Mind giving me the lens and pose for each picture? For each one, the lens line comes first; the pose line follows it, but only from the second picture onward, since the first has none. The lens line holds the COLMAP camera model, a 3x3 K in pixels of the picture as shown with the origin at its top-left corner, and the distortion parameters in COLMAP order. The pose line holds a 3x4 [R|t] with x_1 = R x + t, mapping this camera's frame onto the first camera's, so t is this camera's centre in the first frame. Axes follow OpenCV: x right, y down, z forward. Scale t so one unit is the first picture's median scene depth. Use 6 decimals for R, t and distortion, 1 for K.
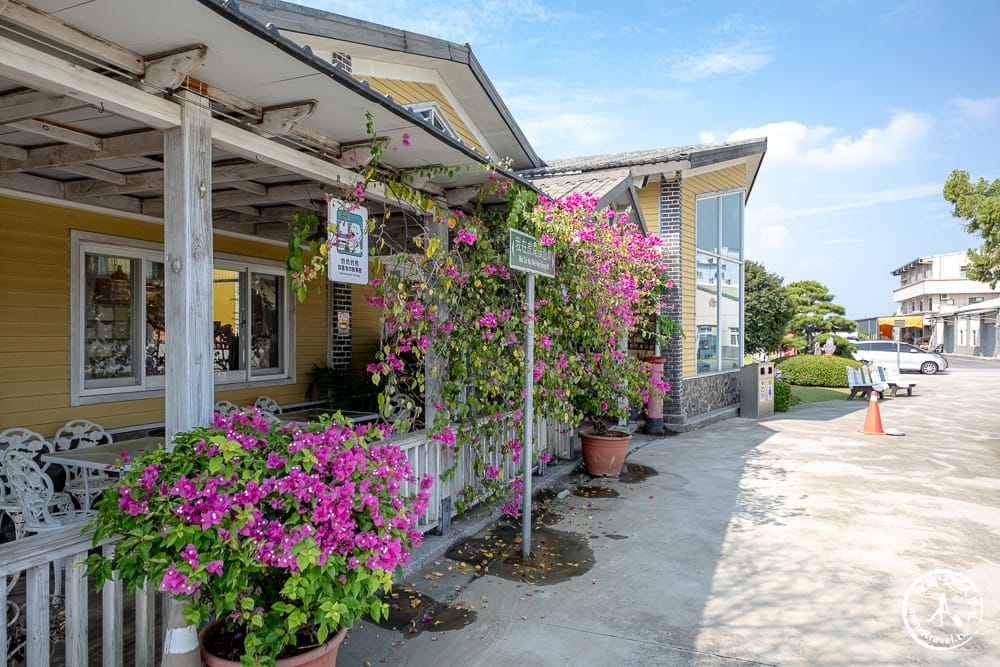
lens RADIAL K [[641.9, 0, 500.1], [0, 641.9, 335.4], [0, 0, 1]] dist [0.001366, -0.000073]
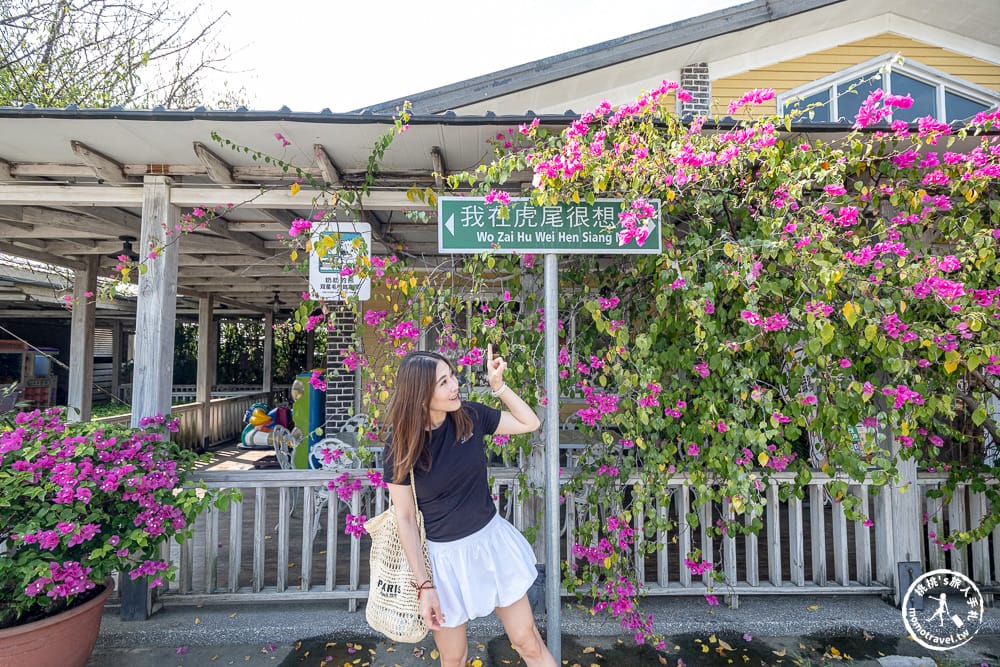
lens RADIAL K [[481.7, 0, 500.0], [0, 481.7, 333.2], [0, 0, 1]] dist [0.006086, 0.000715]
pose [[0.426686, -0.049695, -0.903033, 0.512212], [-0.001888, 0.998438, -0.055837, 0.009918], [0.904398, 0.025530, 0.425926, 0.841325]]
